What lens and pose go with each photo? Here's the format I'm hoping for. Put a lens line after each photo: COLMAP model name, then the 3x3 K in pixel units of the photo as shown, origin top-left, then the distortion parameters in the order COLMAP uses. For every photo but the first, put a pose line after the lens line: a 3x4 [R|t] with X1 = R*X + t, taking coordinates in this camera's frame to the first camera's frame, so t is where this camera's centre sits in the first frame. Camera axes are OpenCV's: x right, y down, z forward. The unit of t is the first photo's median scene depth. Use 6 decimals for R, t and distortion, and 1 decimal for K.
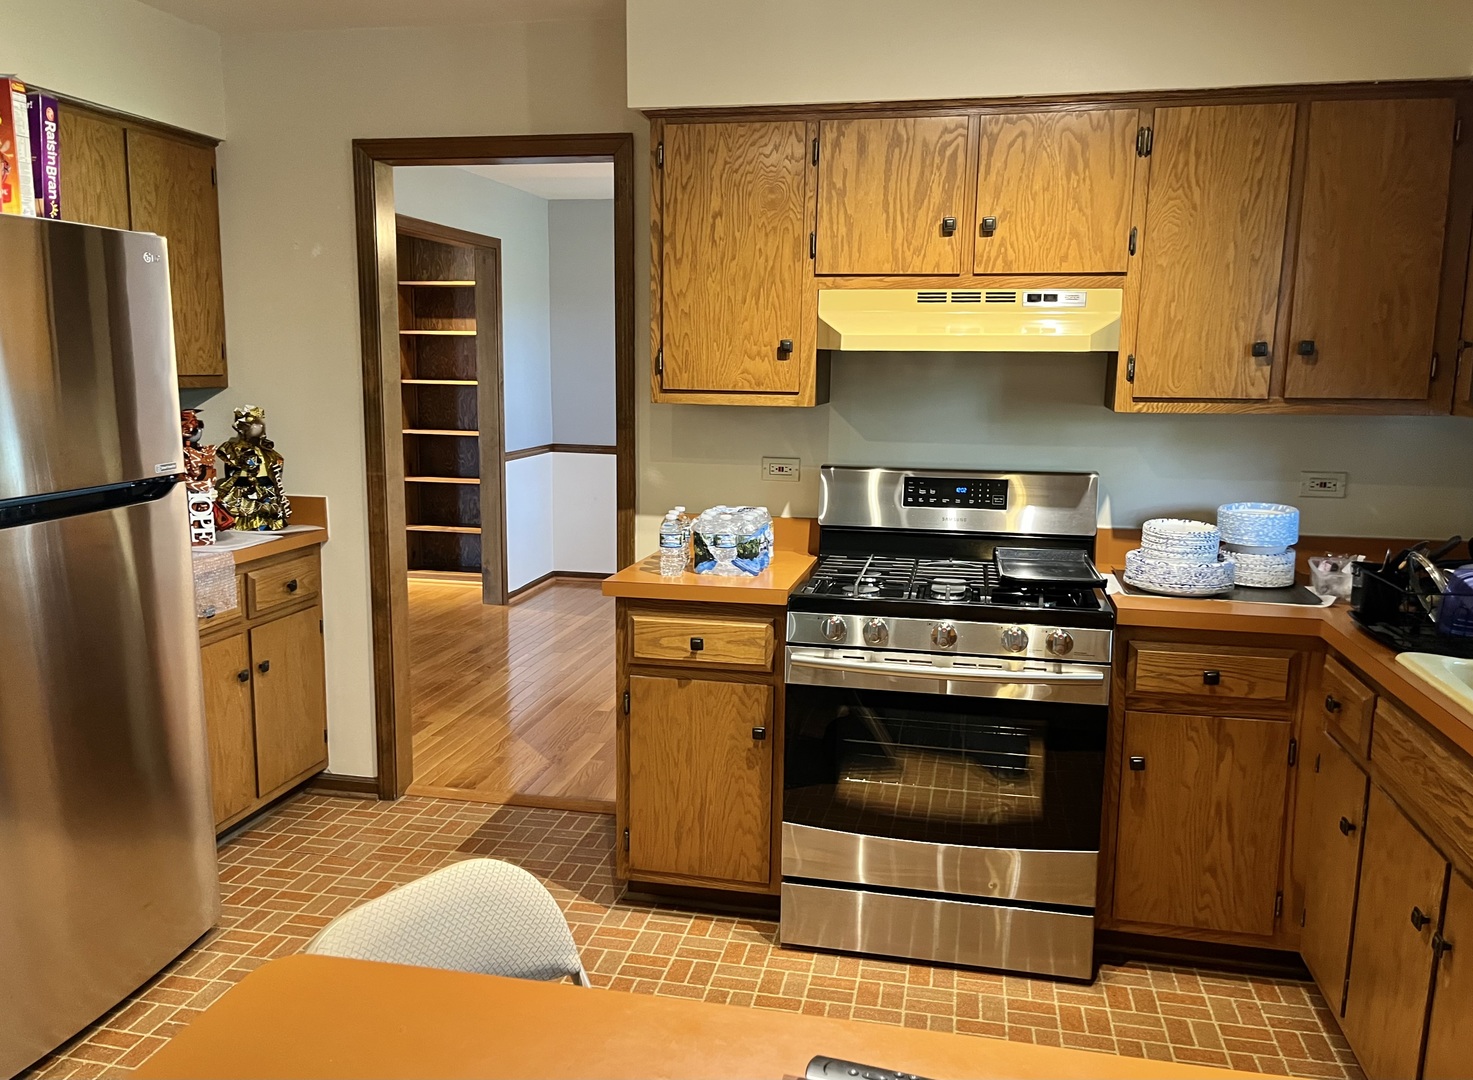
lens RADIAL K [[1133.0, 0, 733.3], [0, 1133.0, 555.2], [0, 0, 1]] dist [0.012520, -0.007291]
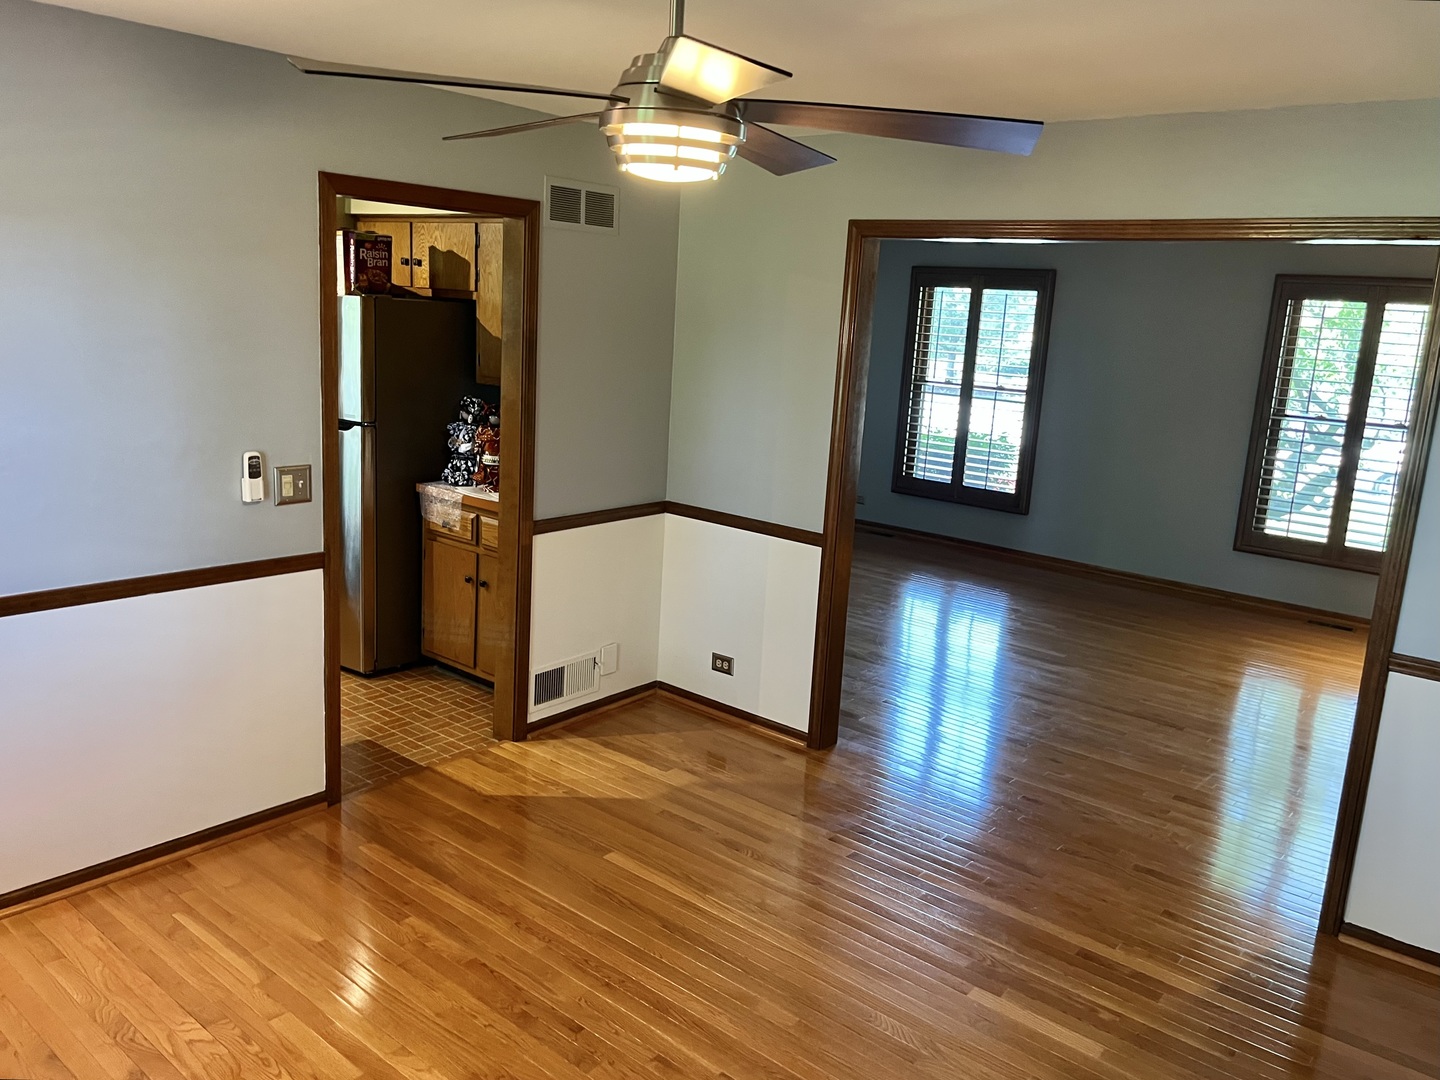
lens RADIAL K [[1141.0, 0, 718.4], [0, 1141.0, 521.5], [0, 0, 1]] dist [0.010716, 0.002562]
pose [[-0.470181, 0.136069, -0.872018, 0.731845], [-0.208222, 0.943050, 0.259424, -0.434256], [0.857656, 0.303550, -0.415071, 1.927291]]
